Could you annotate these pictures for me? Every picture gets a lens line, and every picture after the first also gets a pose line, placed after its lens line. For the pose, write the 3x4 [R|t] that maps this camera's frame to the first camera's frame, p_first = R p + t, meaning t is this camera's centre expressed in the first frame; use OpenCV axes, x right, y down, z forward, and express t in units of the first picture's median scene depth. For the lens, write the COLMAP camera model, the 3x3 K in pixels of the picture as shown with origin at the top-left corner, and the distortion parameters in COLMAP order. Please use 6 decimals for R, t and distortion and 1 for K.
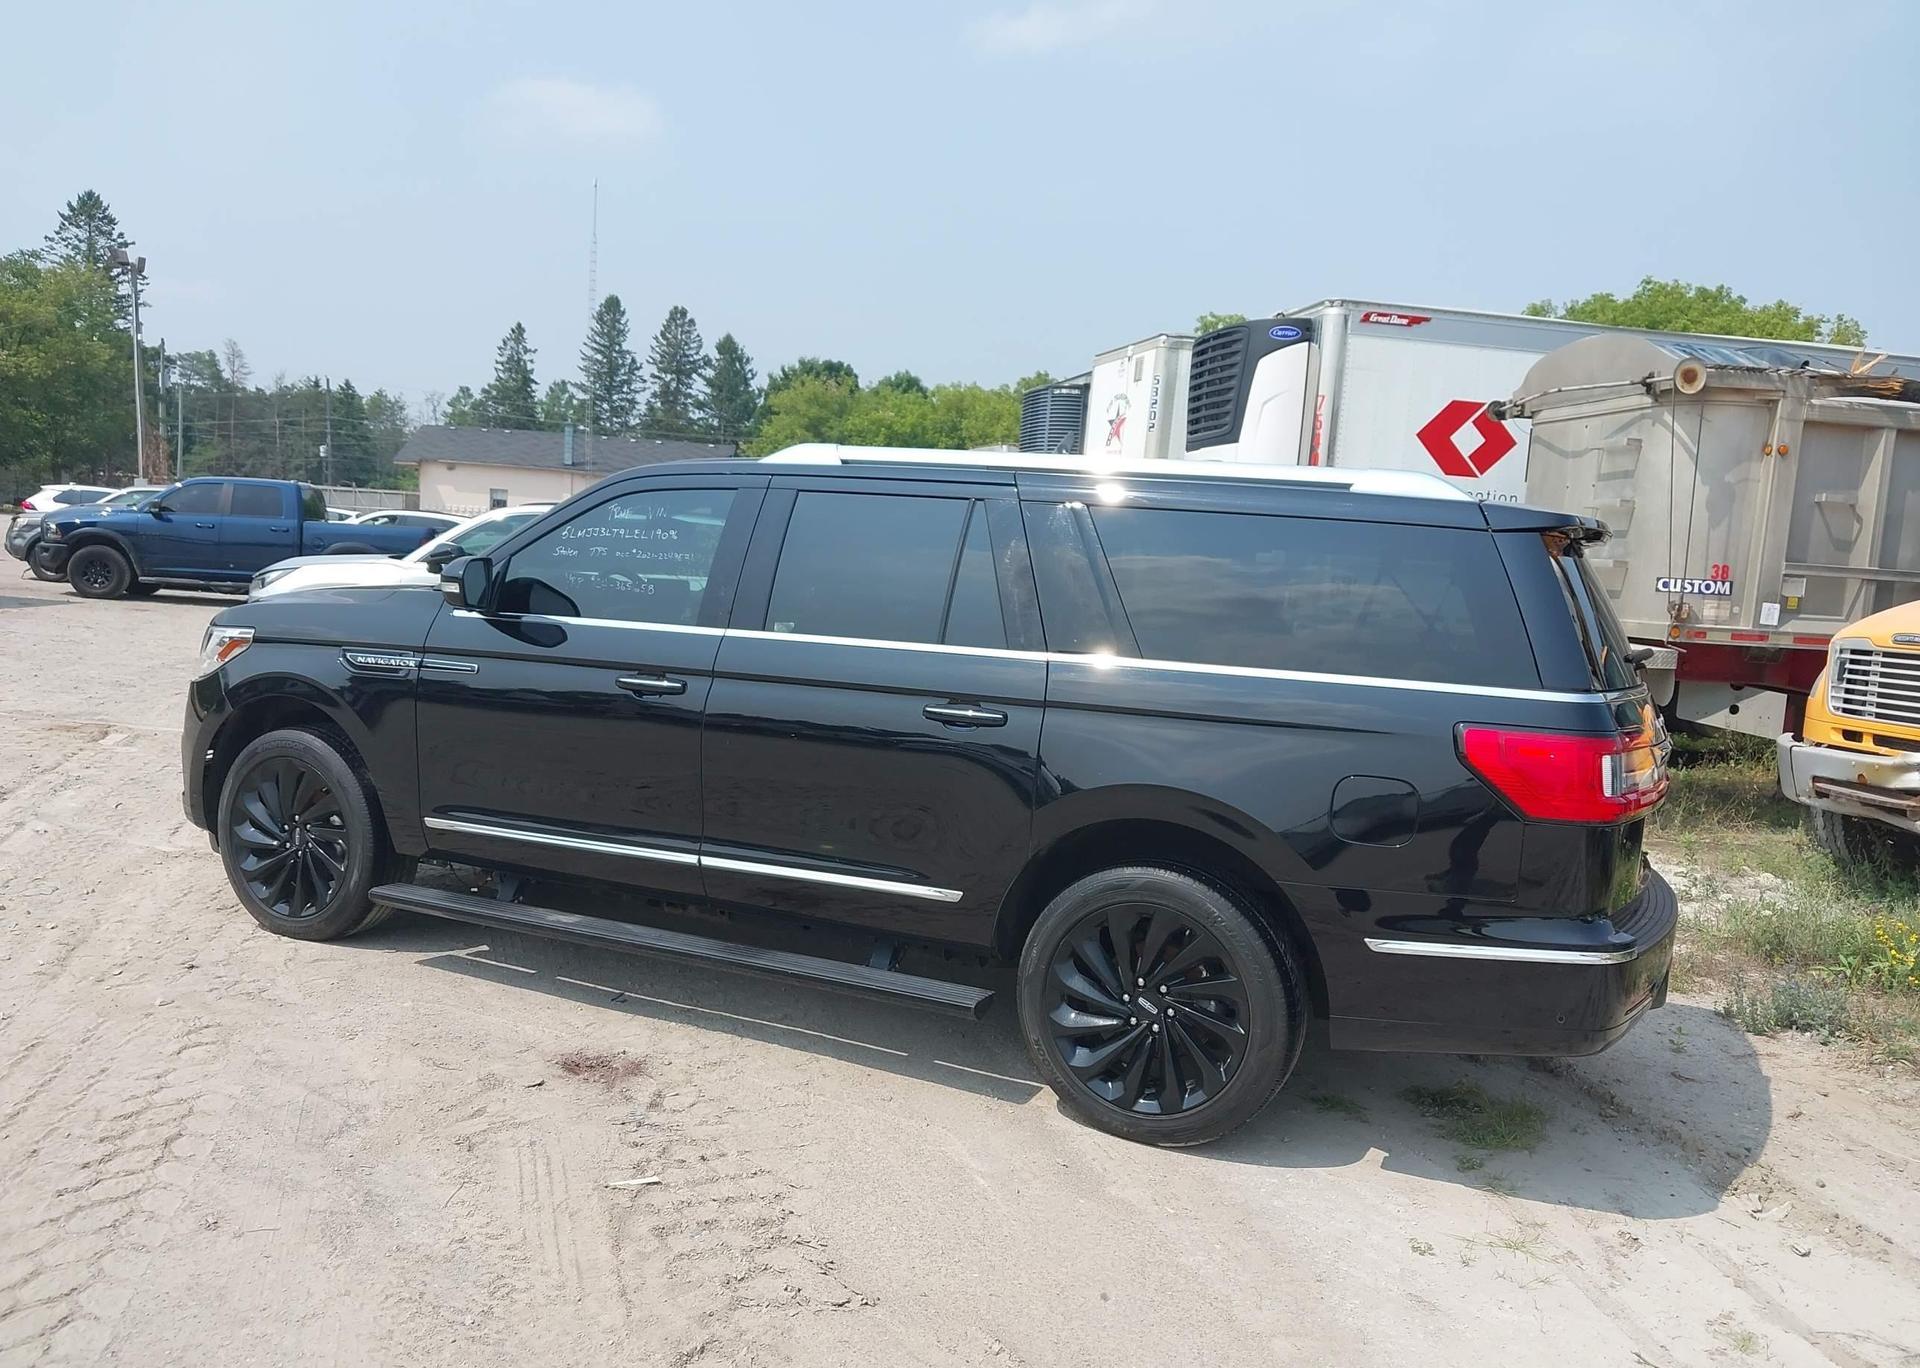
lens RADIAL K [[1586.8, 0, 911.4], [0, 1586.8, 687.0], [0, 0, 1]] dist [0.006331, -0.105344]
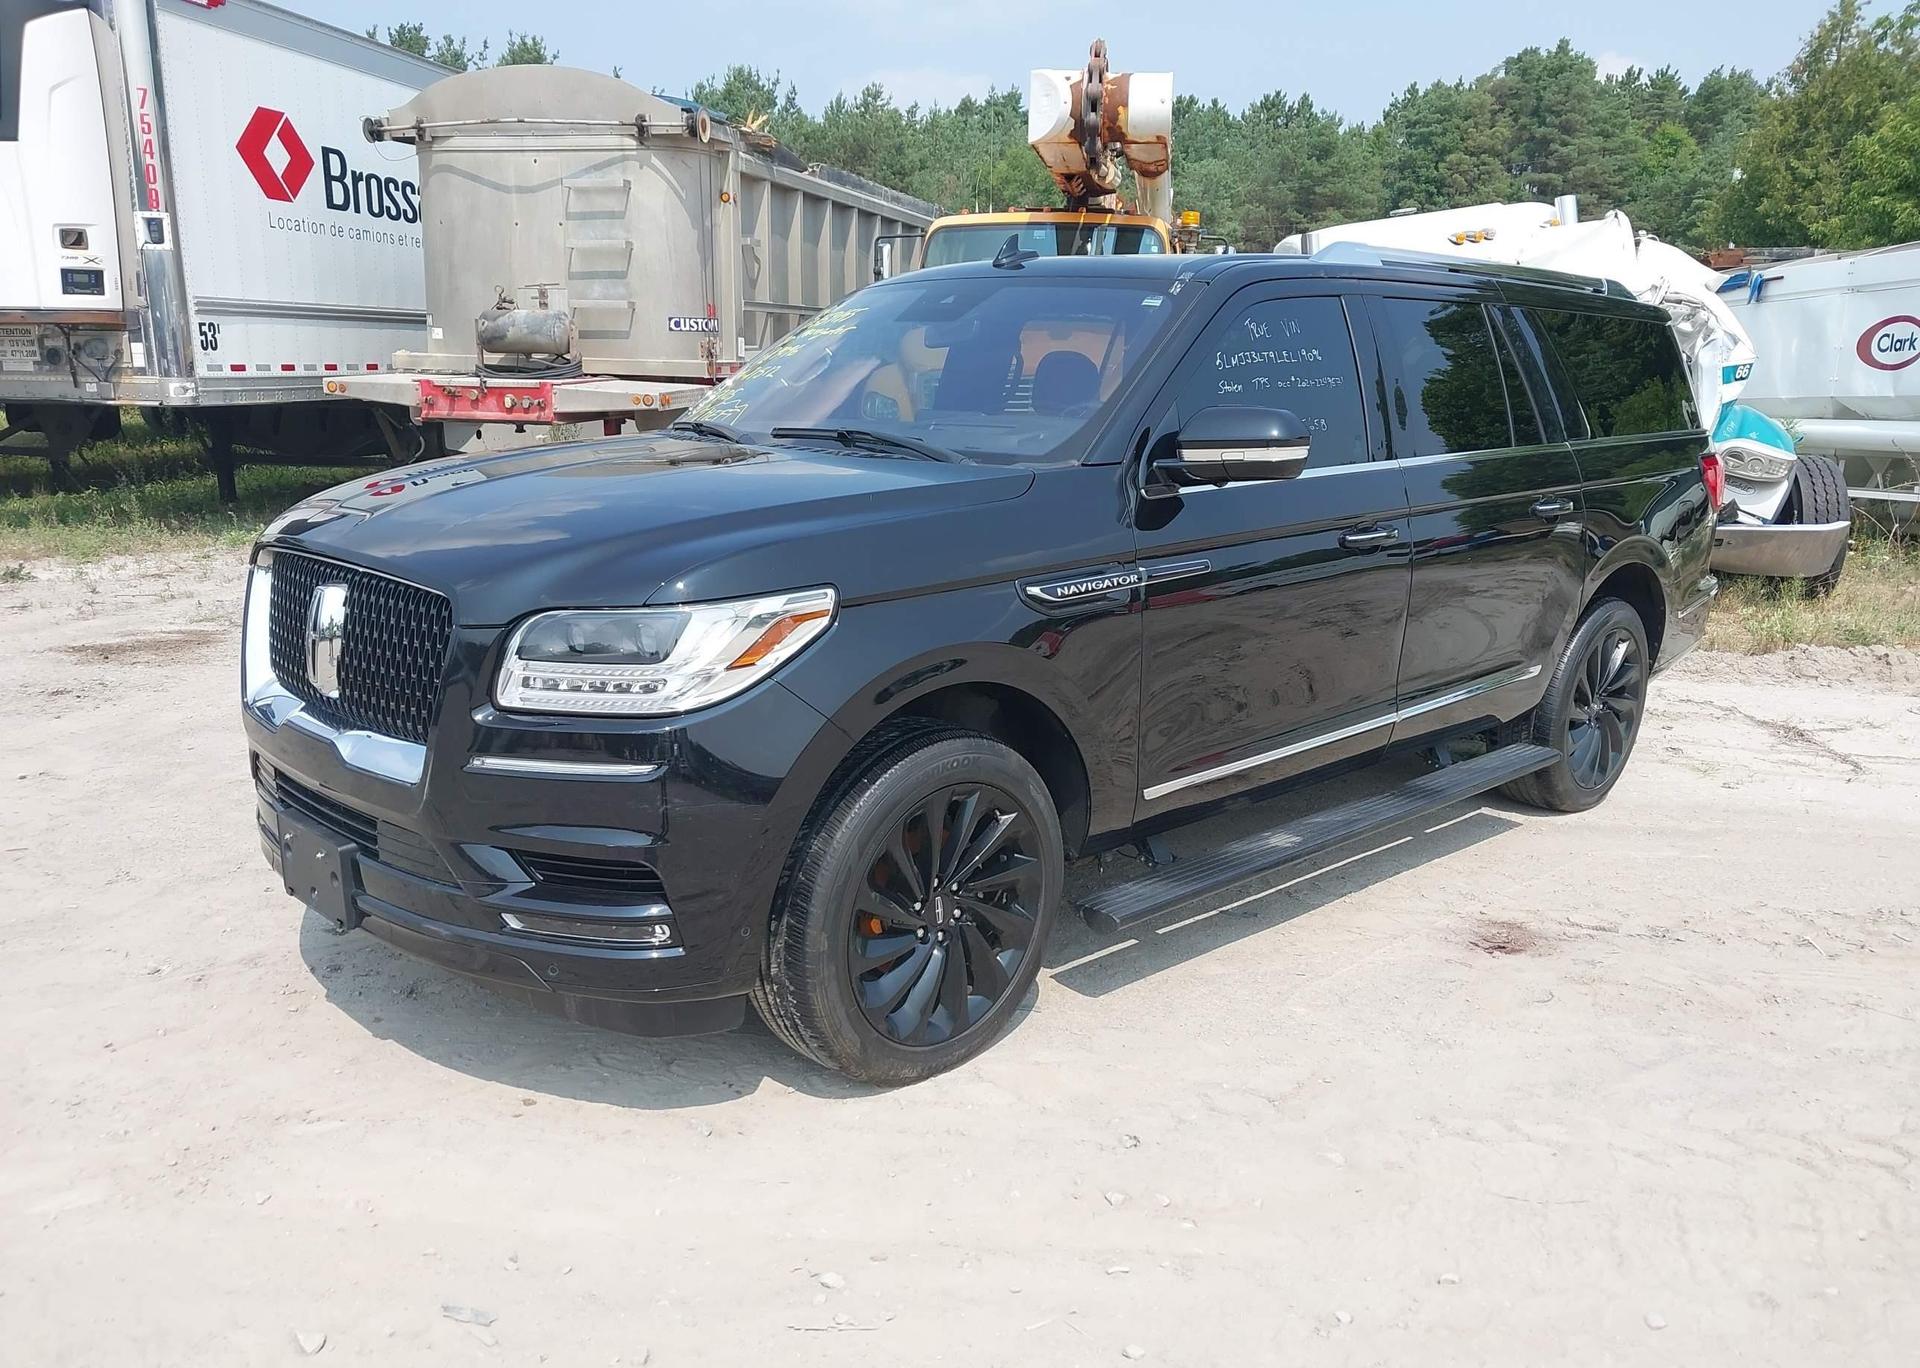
lens RADIAL K [[1560.1, 0, 972.8], [0, 1560.1, 685.8], [0, 0, 1]] dist [0.006260, -0.001770]
pose [[0.325736, -0.258891, 0.909325, -0.390133], [0.076043, 0.965837, 0.247741, -0.057601], [-0.942398, -0.011550, 0.334295, 0.344774]]
